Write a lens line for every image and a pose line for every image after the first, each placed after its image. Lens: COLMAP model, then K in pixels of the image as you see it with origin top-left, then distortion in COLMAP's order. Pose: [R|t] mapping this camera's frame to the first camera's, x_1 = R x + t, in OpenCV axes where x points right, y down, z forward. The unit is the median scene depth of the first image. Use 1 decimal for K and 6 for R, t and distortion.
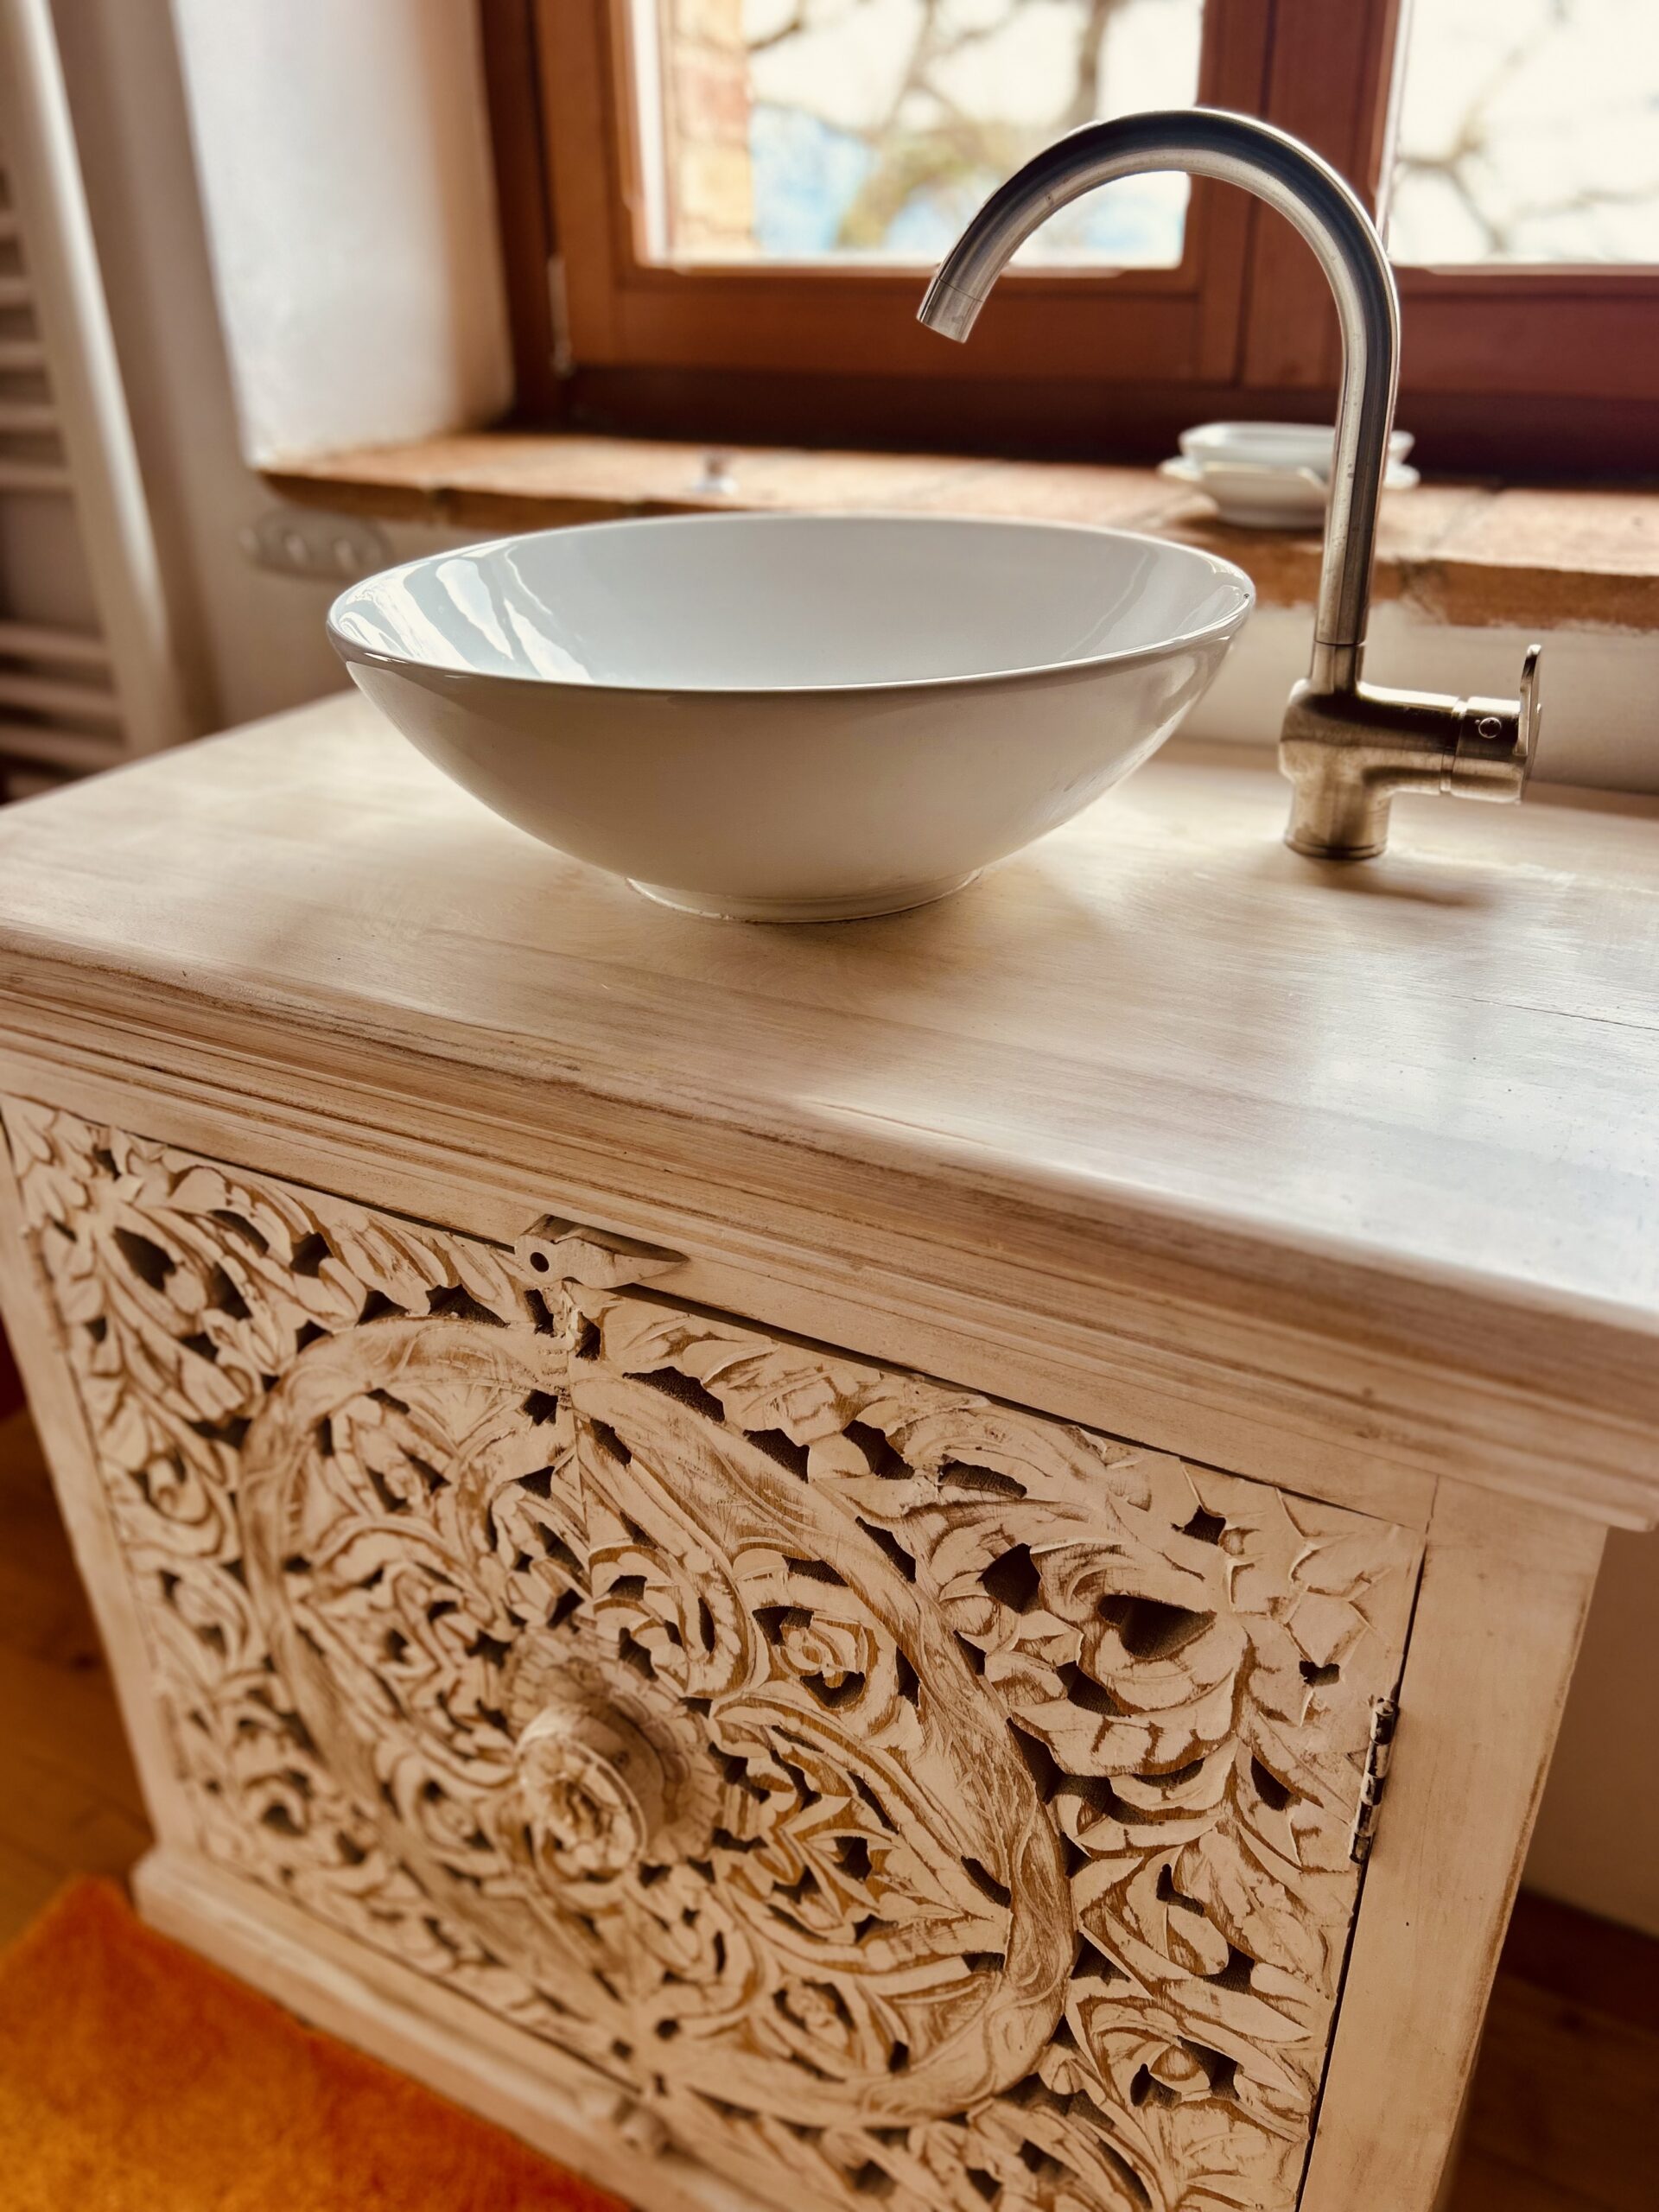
lens RADIAL K [[1670.2, 0, 837.7], [0, 1670.2, 1112.5], [0, 0, 1]] dist [0.054982, -0.053235]
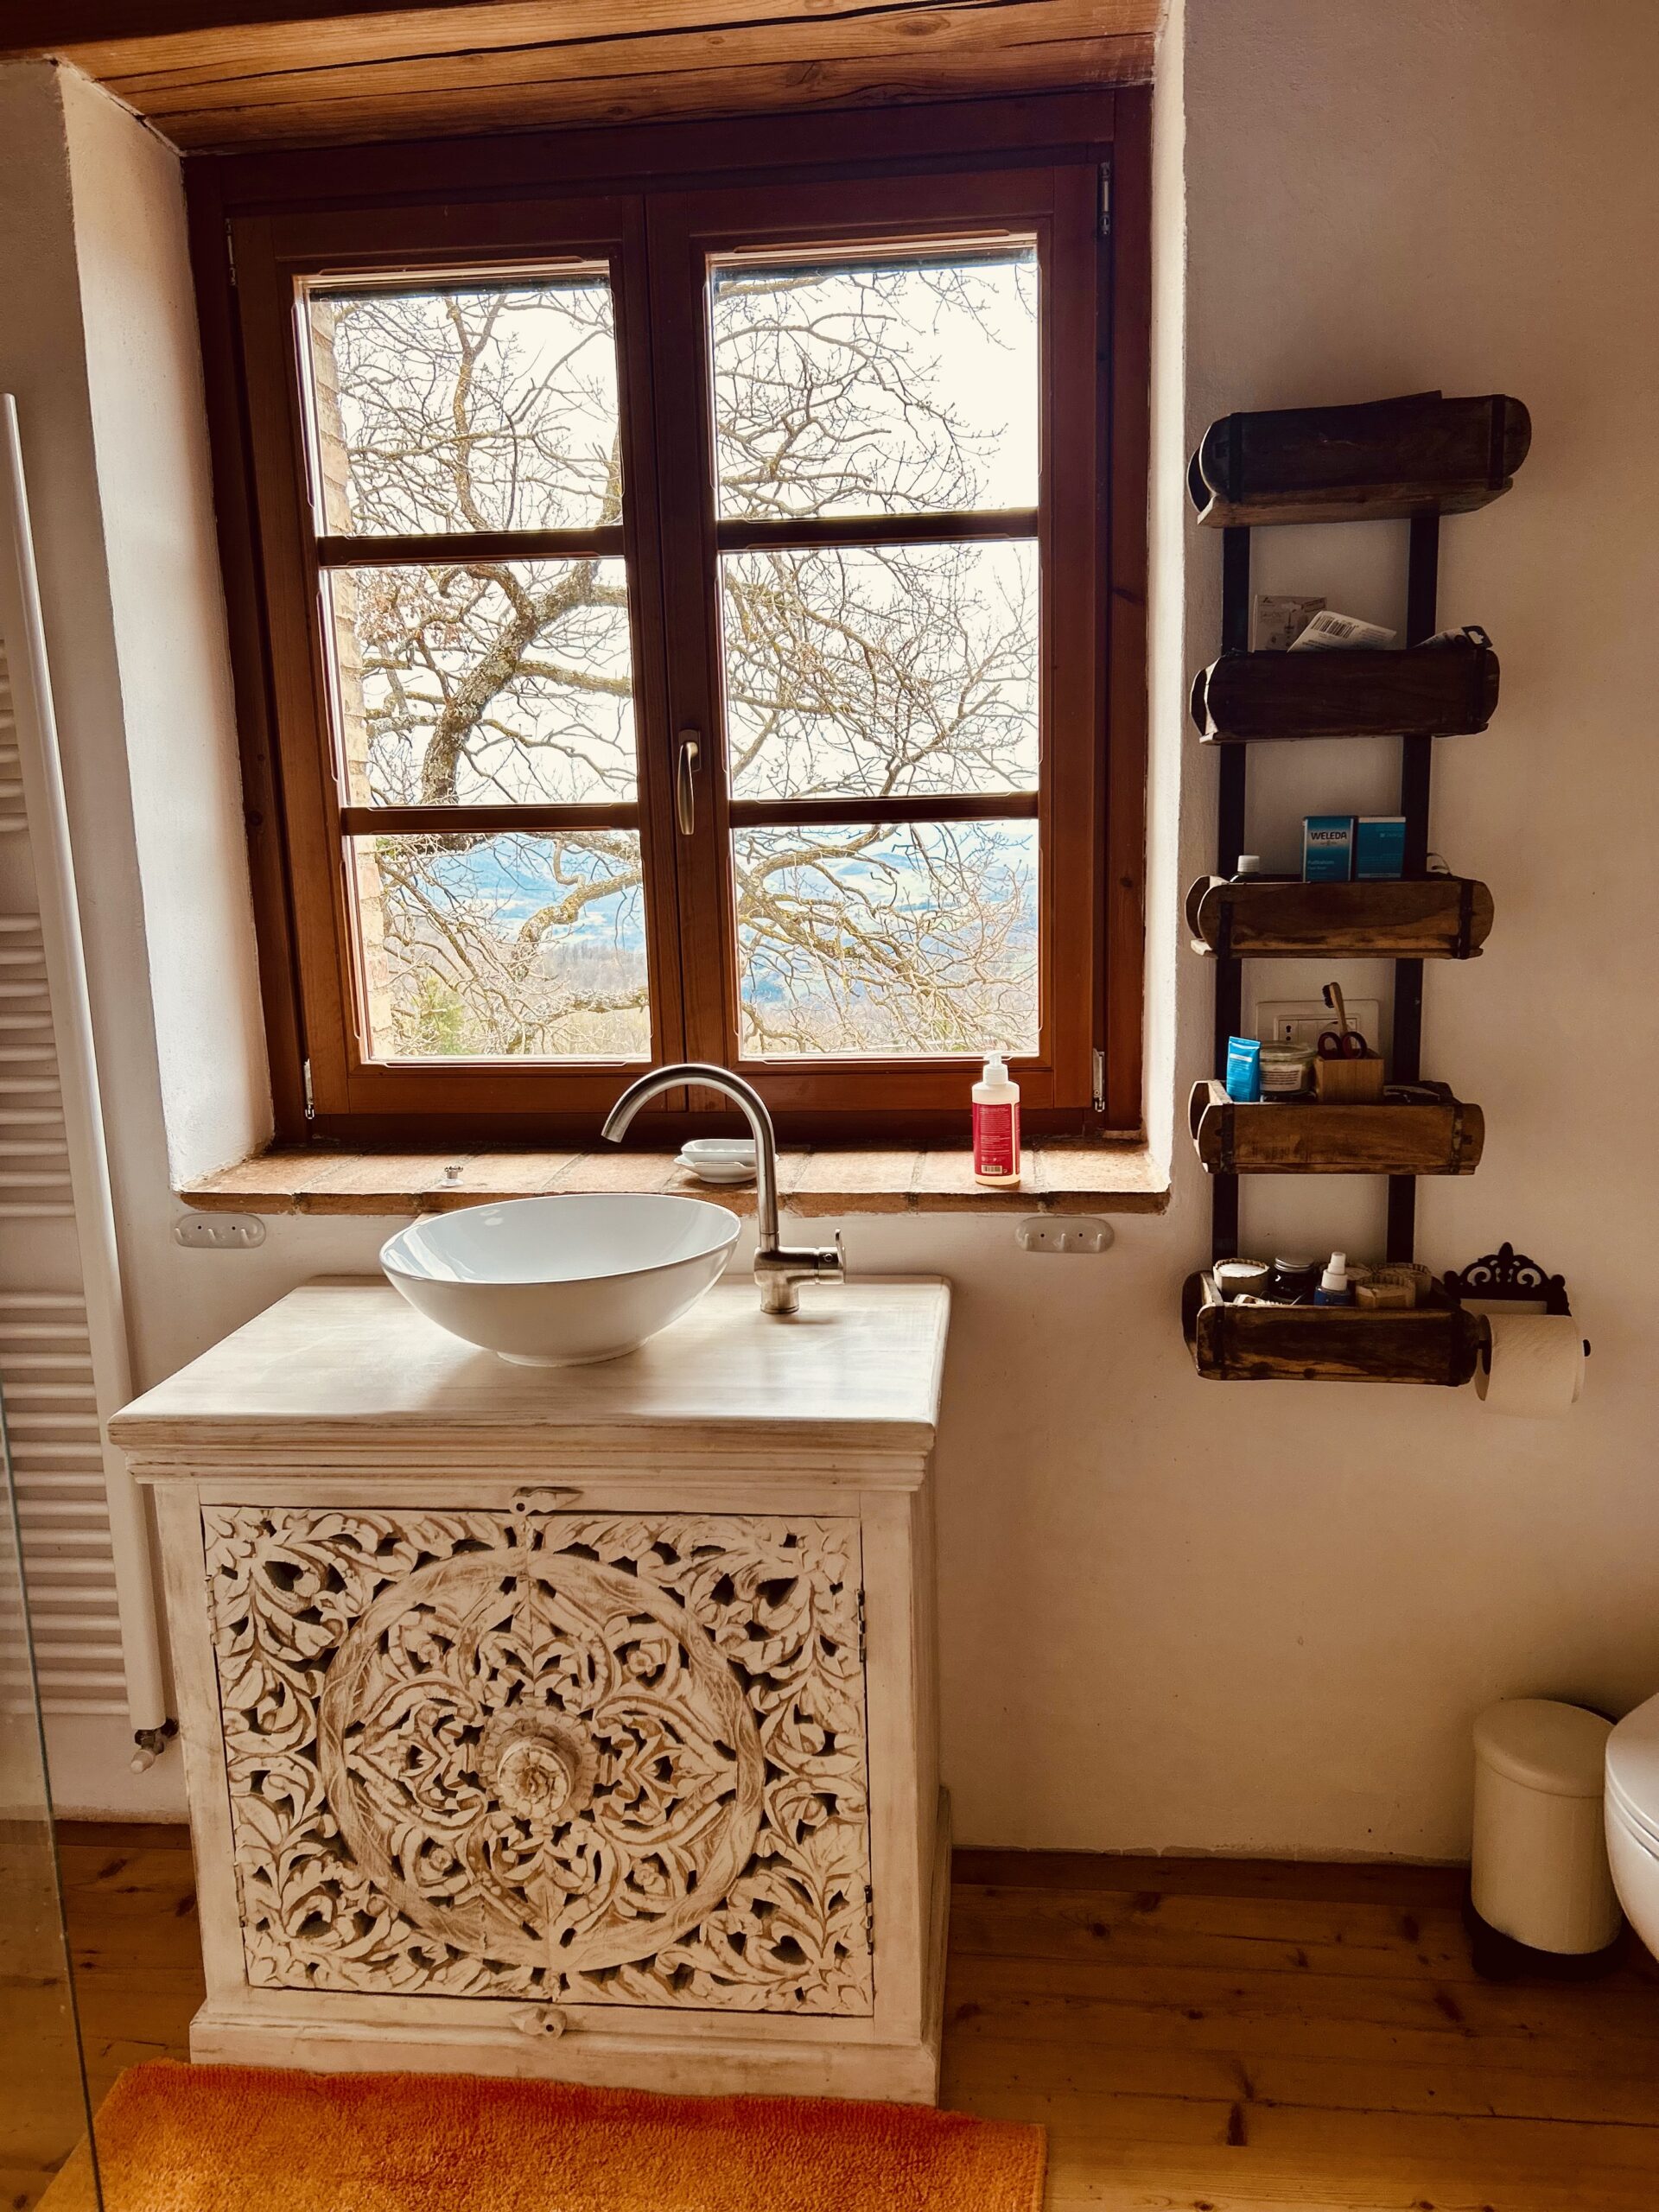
lens RADIAL K [[1670.2, 0, 829.2], [0, 1670.2, 1112.9], [0, 0, 1]] dist [0.054982, -0.053235]
pose [[0.928107, -0.084079, 0.362695, -0.539362], [0.191025, 0.943707, -0.270051, 0.263913], [-0.319572, 0.319920, 0.891922, -1.401078]]
